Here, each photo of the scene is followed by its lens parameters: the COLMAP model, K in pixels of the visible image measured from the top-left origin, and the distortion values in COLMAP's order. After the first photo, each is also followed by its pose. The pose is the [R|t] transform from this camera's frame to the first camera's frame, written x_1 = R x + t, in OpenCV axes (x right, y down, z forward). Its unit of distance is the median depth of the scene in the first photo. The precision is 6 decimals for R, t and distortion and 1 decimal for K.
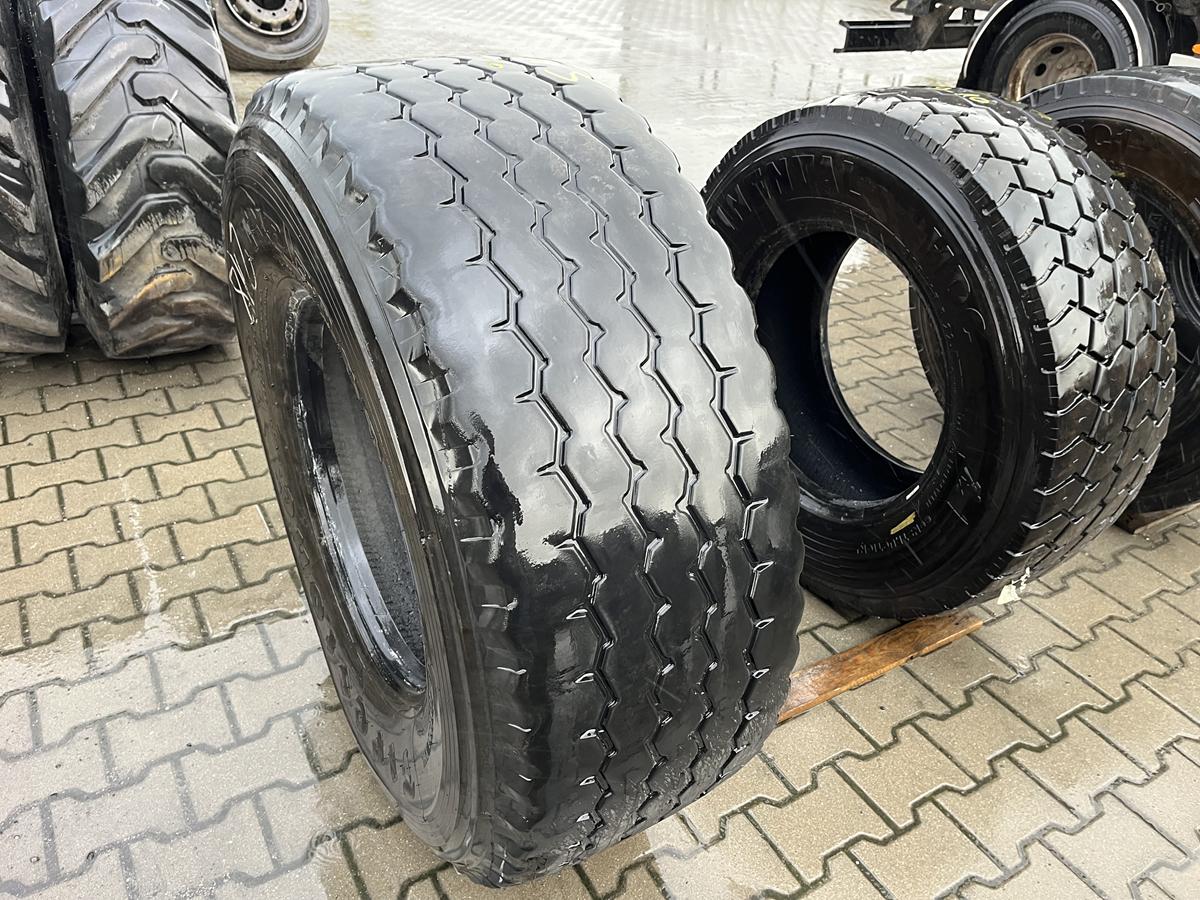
lens RADIAL K [[909.8, 0, 608.1], [0, 909.8, 454.3], [0, 0, 1]] dist [0.073504, -0.109459]
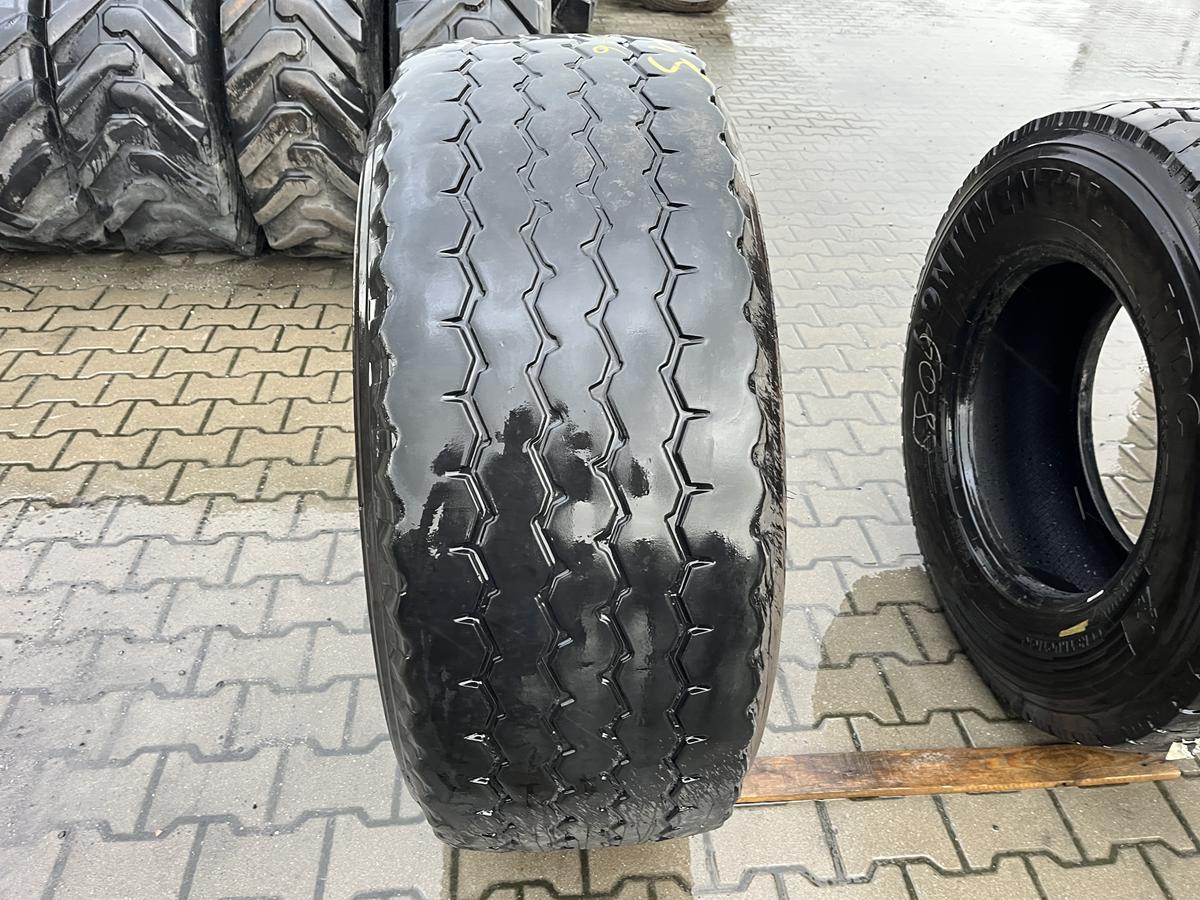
lens RADIAL K [[909.8, 0, 592.6], [0, 909.8, 445.6], [0, 0, 1]] dist [0.073504, -0.109459]
pose [[0.894159, 0.233675, -0.381936, 0.194409], [-0.216166, 0.972310, 0.088805, -0.058704], [0.392111, 0.003156, 0.919912, 0.061876]]
